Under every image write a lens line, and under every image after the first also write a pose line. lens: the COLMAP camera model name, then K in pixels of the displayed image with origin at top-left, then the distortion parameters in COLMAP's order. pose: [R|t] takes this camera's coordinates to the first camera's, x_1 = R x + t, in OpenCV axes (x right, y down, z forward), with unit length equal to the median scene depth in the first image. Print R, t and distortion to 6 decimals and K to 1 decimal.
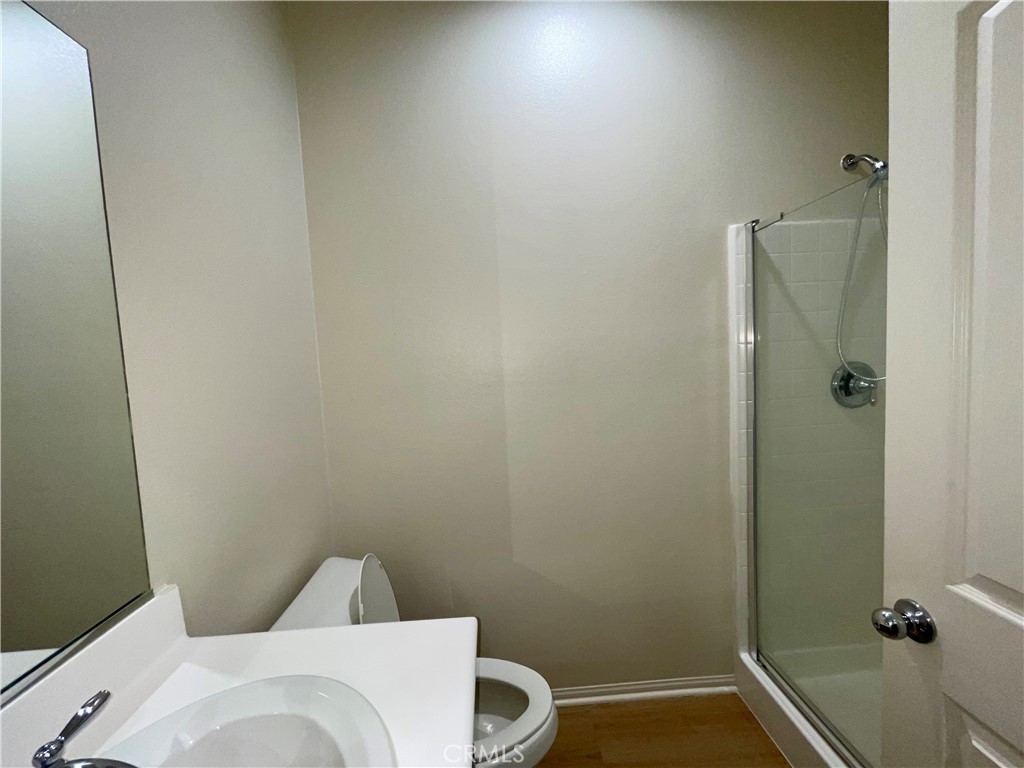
lens RADIAL K [[416.9, 0, 510.1], [0, 416.9, 382.1], [0, 0, 1]] dist [-0.002439, 0.000461]
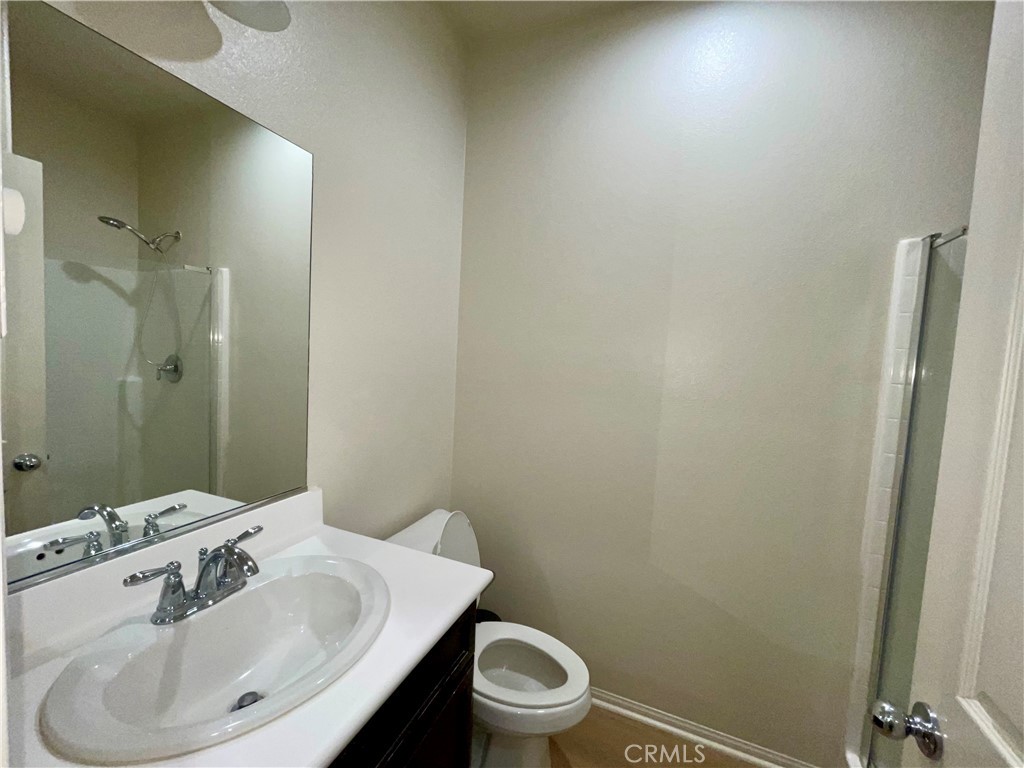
lens RADIAL K [[416.9, 0, 512.3], [0, 416.9, 382.4], [0, 0, 1]] dist [-0.002439, 0.000461]
pose [[0.898876, 0.126186, -0.419641, 0.396960], [-0.127913, 0.991491, 0.024150, -0.031511], [0.419118, 0.031970, 0.907369, -0.116195]]
